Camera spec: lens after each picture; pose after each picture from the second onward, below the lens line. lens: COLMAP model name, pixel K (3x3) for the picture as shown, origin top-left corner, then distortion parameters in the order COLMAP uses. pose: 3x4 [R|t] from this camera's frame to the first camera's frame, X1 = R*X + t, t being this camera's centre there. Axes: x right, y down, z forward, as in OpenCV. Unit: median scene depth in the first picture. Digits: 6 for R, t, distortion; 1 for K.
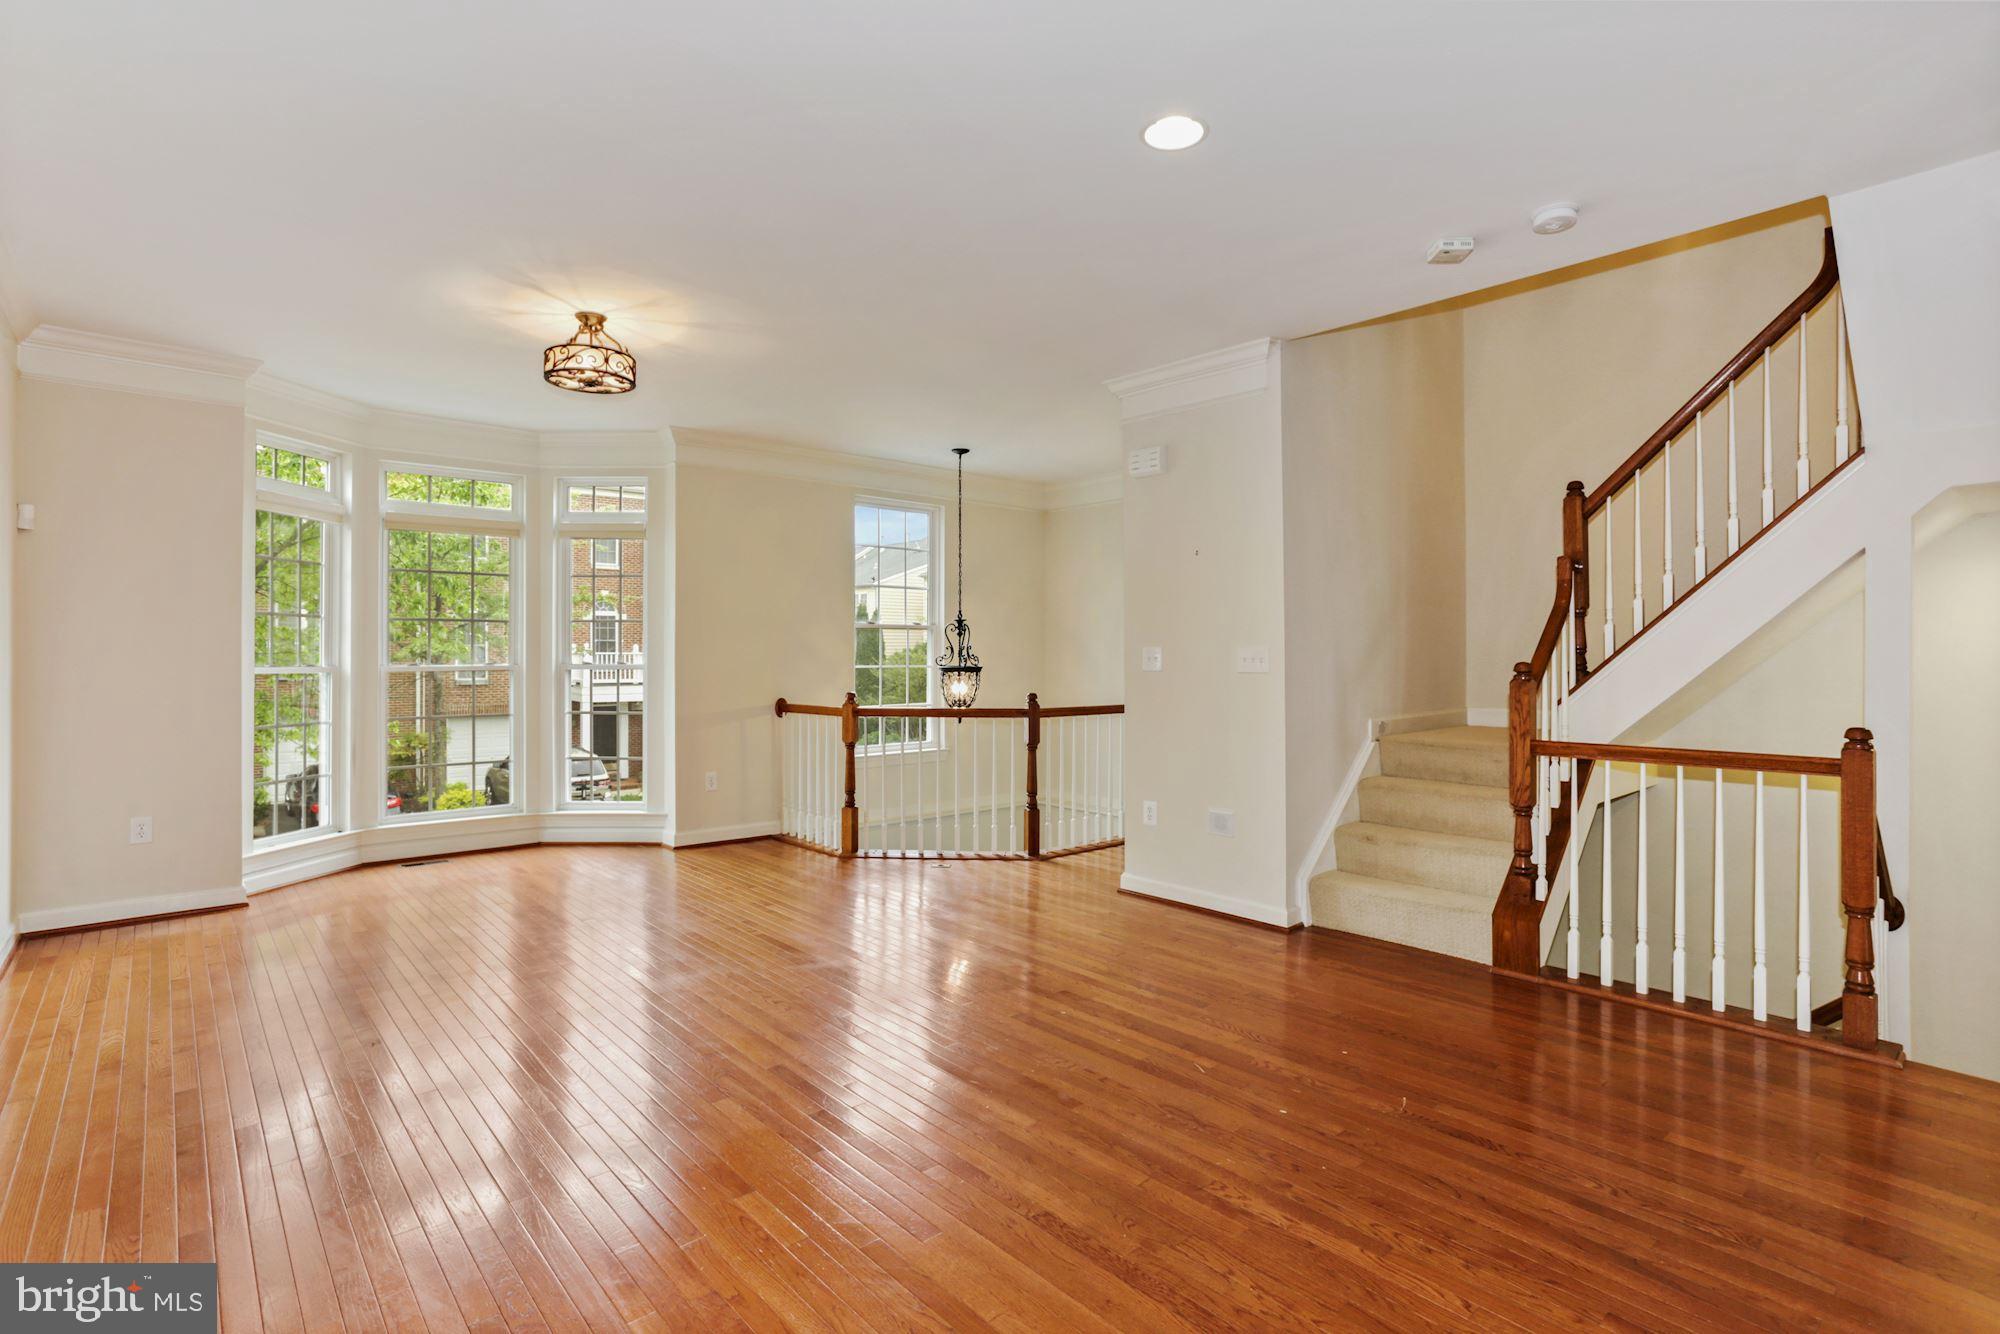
lens RADIAL K [[973.4, 0, 995.6], [0, 973.4, 651.8], [0, 0, 1]] dist [-0.052101, 0.037026]
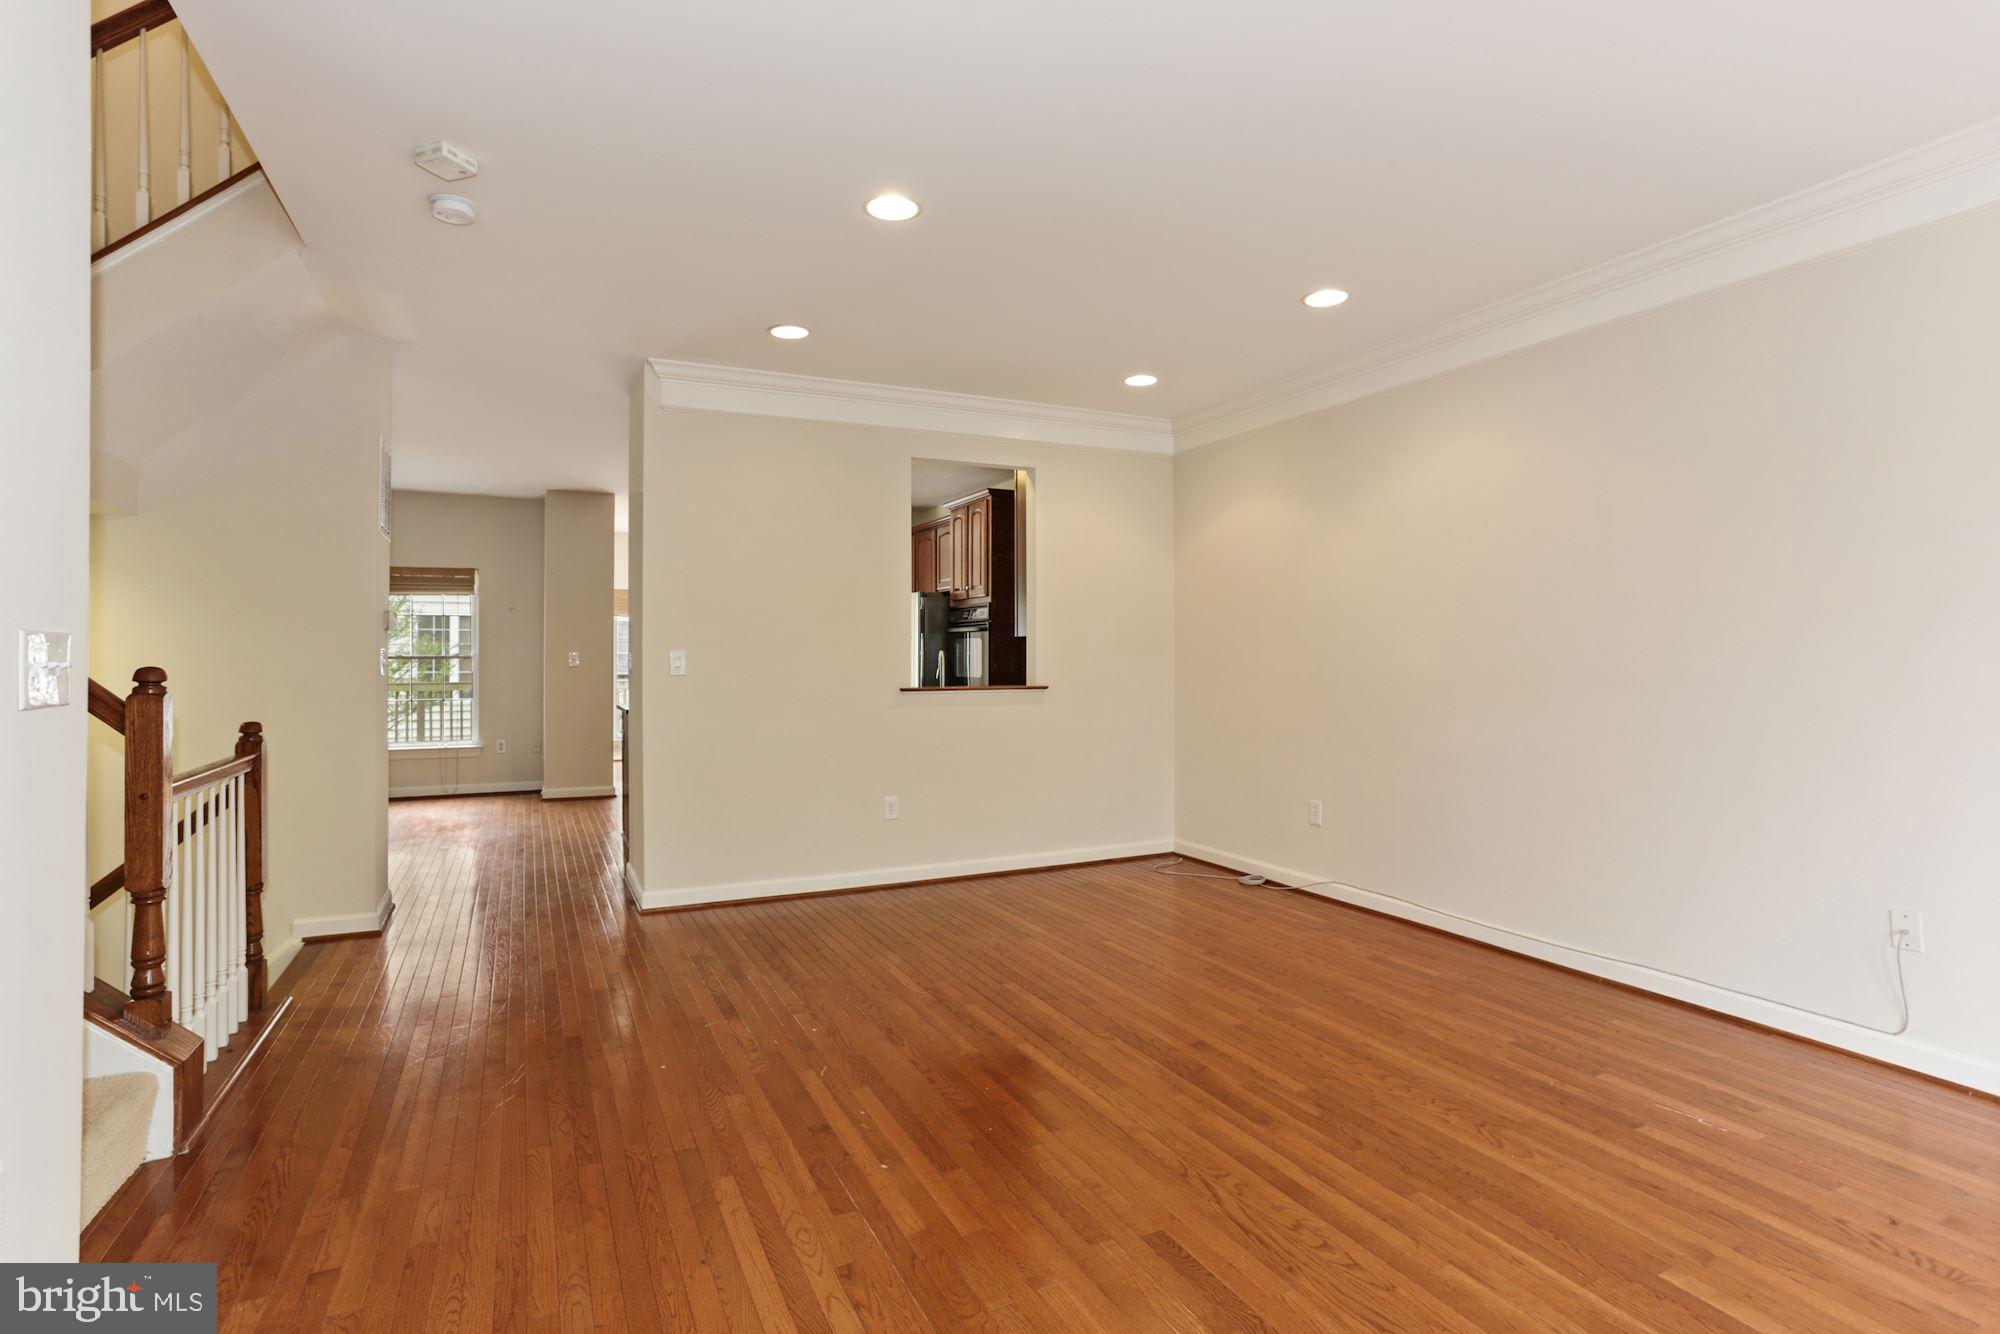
lens RADIAL K [[973.4, 0, 995.6], [0, 973.4, 651.8], [0, 0, 1]] dist [-0.052101, 0.037026]
pose [[-0.960640, 0.005374, 0.277744, -0.184887], [0.006752, 0.999969, 0.004006, 0.002016], [-0.277713, 0.005724, -0.960647, 1.500723]]
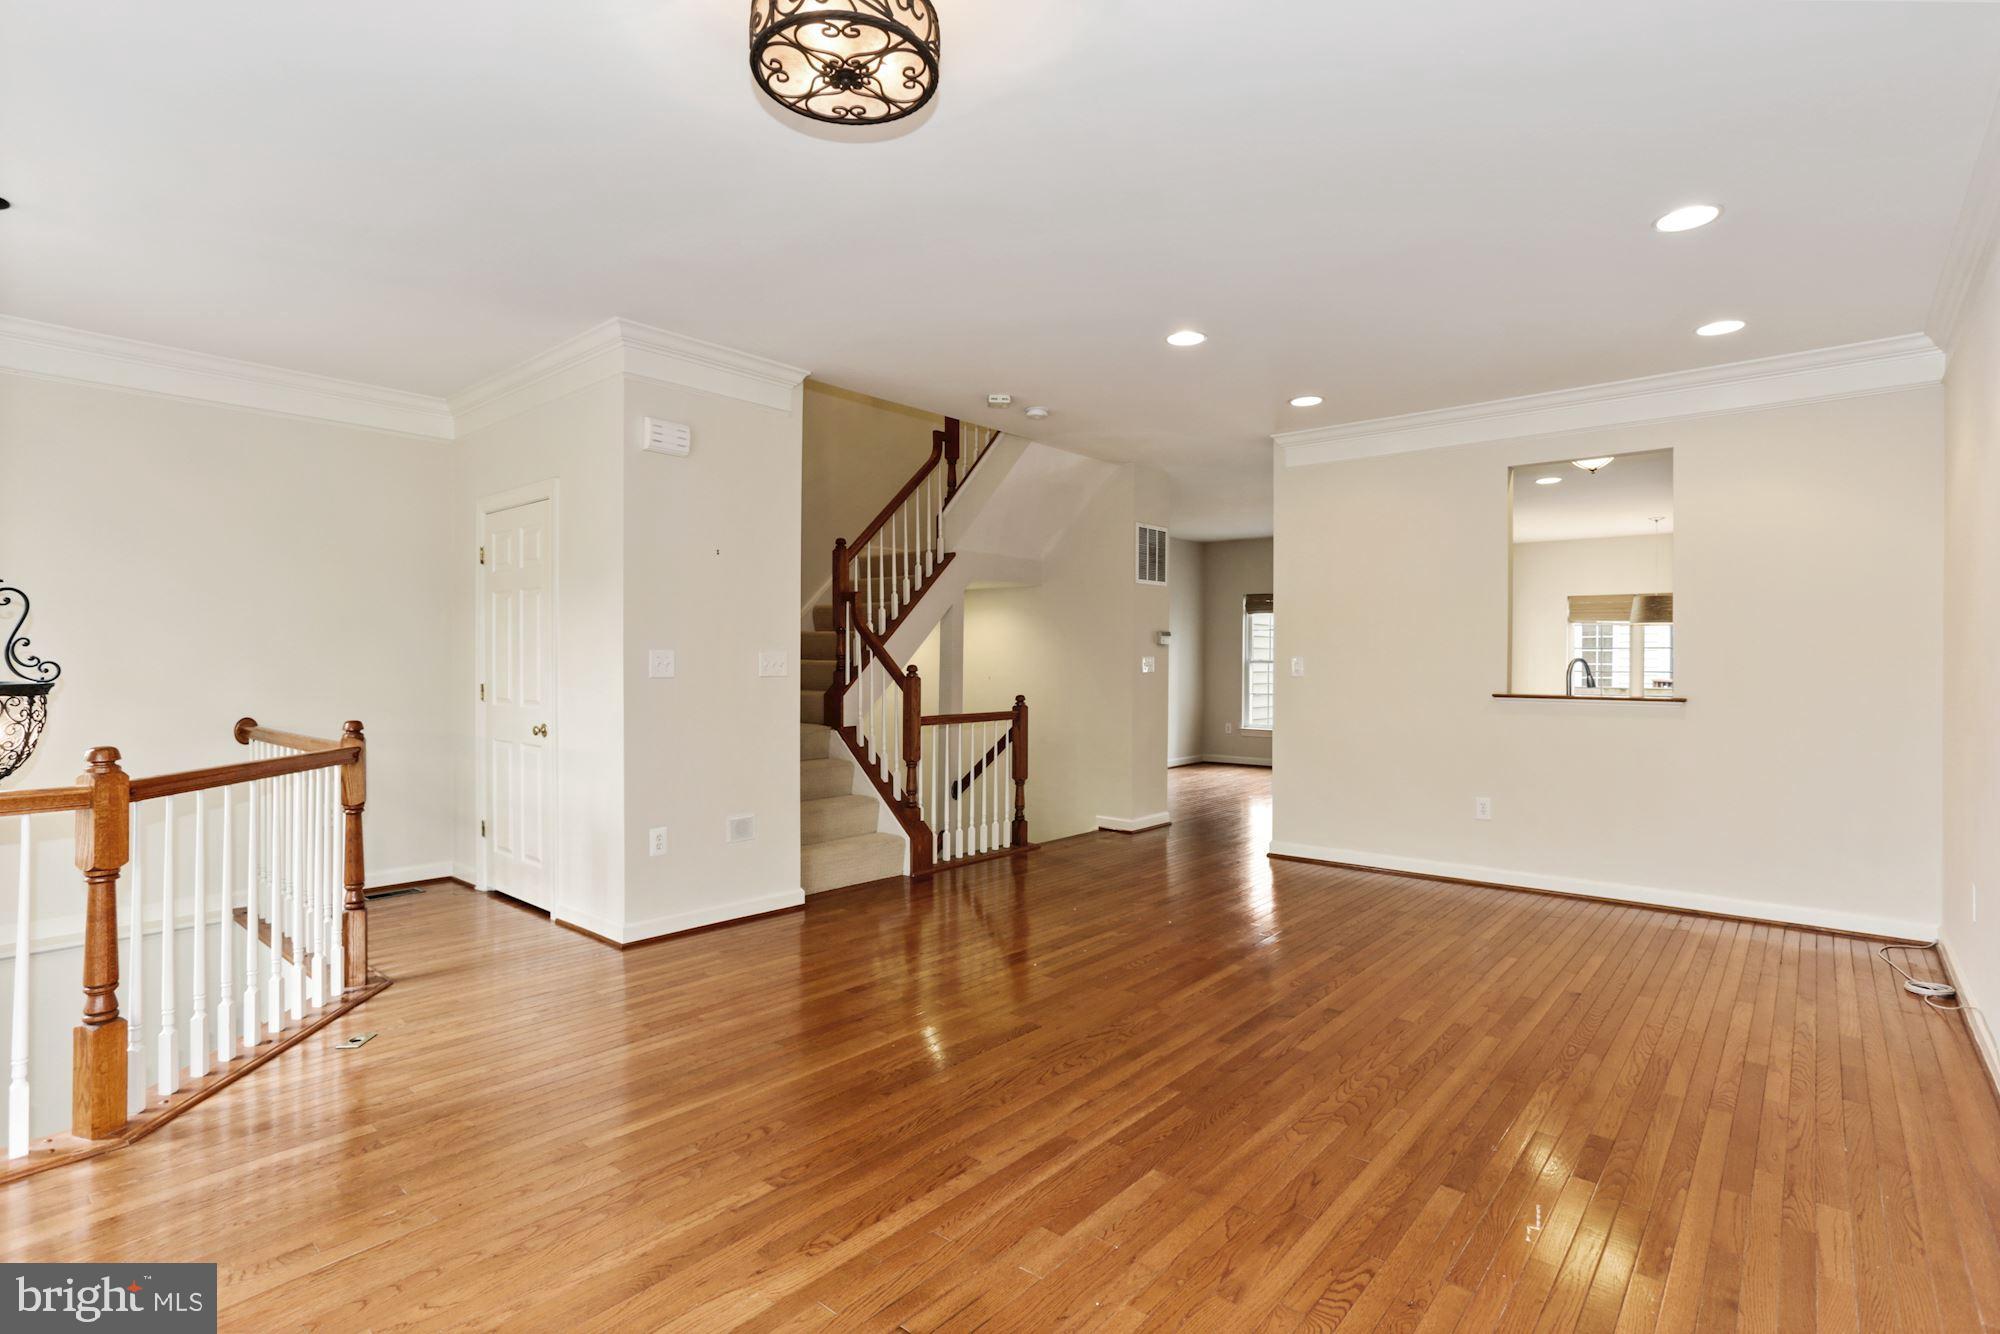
lens RADIAL K [[973.4, 0, 995.6], [0, 973.4, 651.8], [0, 0, 1]] dist [-0.052101, 0.037026]
pose [[-0.117249, 0.015260, 0.992985, -0.989894], [0.004777, 0.999879, -0.014802, 0.015738], [-0.993091, 0.003008, -0.117308, 1.082913]]
